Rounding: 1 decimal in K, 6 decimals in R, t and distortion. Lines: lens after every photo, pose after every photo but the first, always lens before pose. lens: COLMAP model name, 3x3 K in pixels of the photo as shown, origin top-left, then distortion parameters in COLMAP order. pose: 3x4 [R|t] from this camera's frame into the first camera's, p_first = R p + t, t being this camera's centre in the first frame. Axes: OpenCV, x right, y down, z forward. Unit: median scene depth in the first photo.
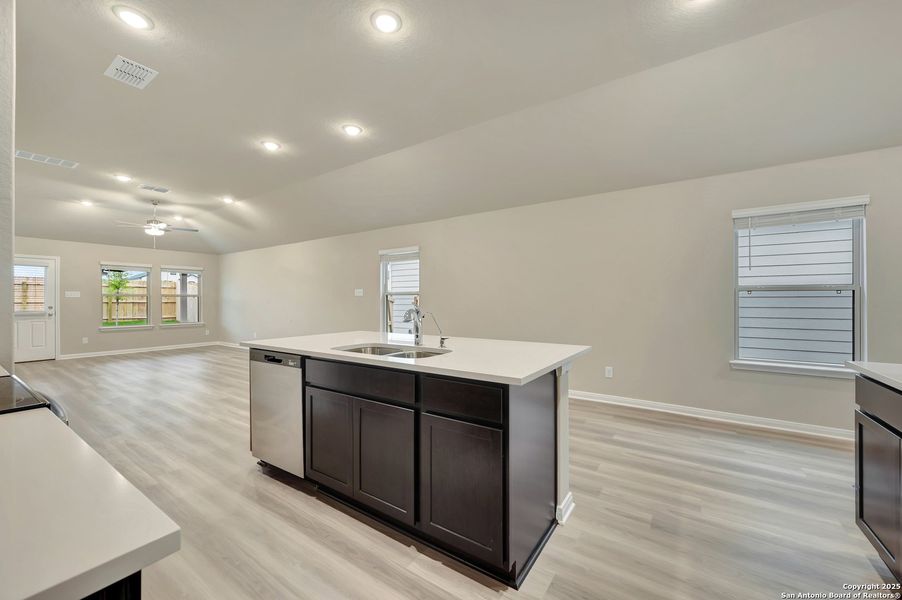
lens RADIAL K [[361.6, 0, 456.4], [0, 361.6, 298.1], [0, 0, 1]] dist [0.003488, -0.000031]
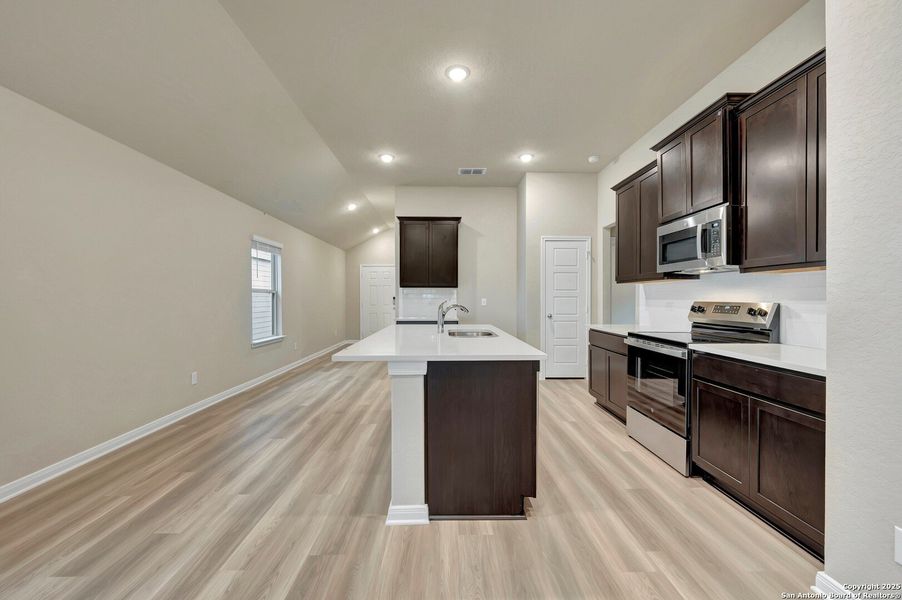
lens RADIAL K [[361.6, 0, 453.5], [0, 361.6, 297.4], [0, 0, 1]] dist [0.003488, -0.000031]
pose [[-0.581943, 0.004078, 0.813219, -0.440711], [-0.000555, 0.999985, -0.005412, 0.004751], [-0.813229, -0.003601, -0.581932, 0.640041]]
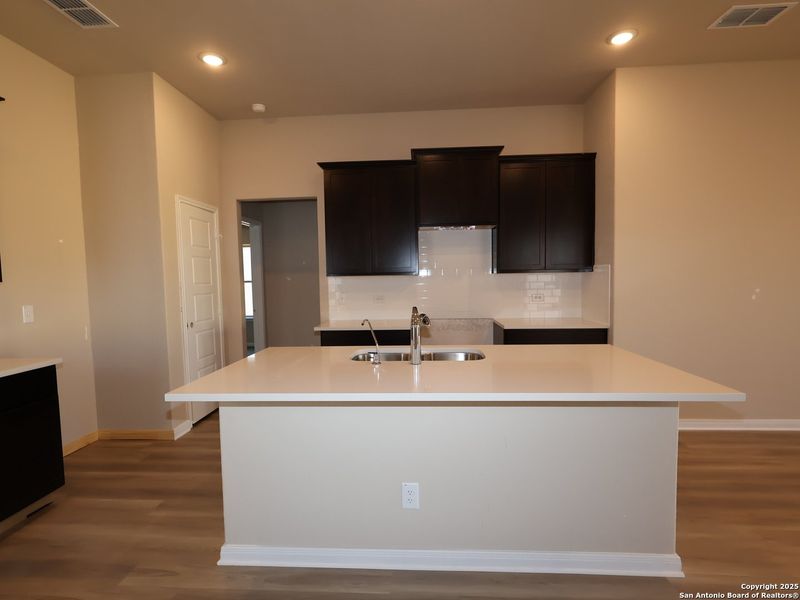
lens RADIAL K [[422.1, 0, 402.5], [0, 422.1, 301.4], [0, 0, 1]] dist [0.000790, 0.003296]
pose [[-0.859016, 0.050145, -0.509486, 0.138567], [0.020401, 0.997754, 0.063805, -0.023328], [0.511542, 0.044416, -0.858110, 0.654438]]
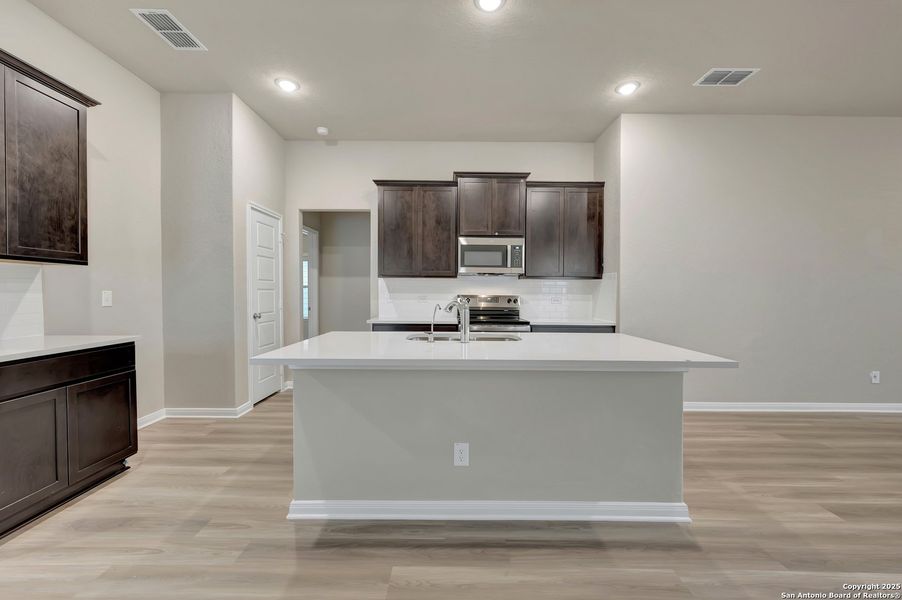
lens RADIAL K [[361.6, 0, 450.8], [0, 361.6, 300.2], [0, 0, 1]] dist [0.003488, -0.000031]
pose [[-0.825897, 0.009208, -0.563746, 0.160797], [-0.005274, 0.999697, 0.024055, 0.001074], [0.563796, 0.022840, -0.825598, 0.642077]]
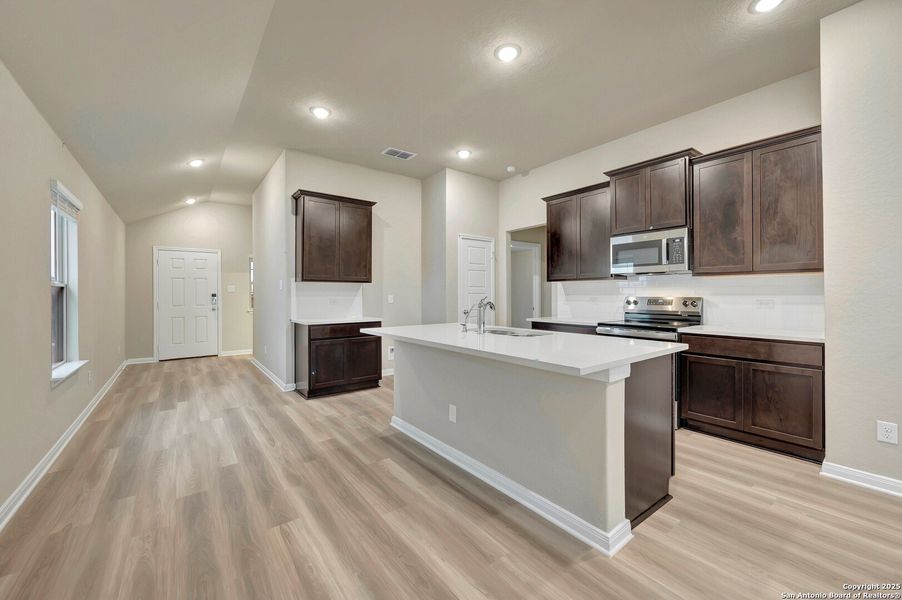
lens RADIAL K [[361.6, 0, 457.8], [0, 361.6, 292.0], [0, 0, 1]] dist [0.003488, -0.000031]
pose [[-0.951979, 0.007883, 0.306062, -0.145151], [0.005441, 0.999946, -0.008833, 0.003027], [-0.306115, -0.006744, -0.951971, 0.789697]]
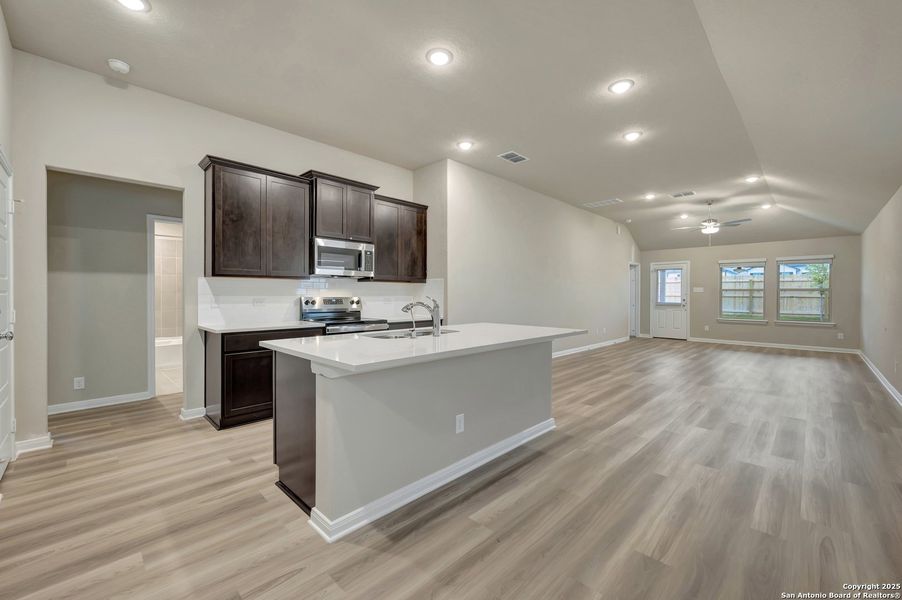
lens RADIAL K [[361.6, 0, 447.4], [0, 361.6, 300.1], [0, 0, 1]] dist [0.003488, -0.000031]
pose [[-0.193274, 0.011031, -0.981083, 0.348084], [0.006416, 0.999930, 0.009979, 0.007118], [0.981124, -0.004366, -0.193331, 0.462894]]
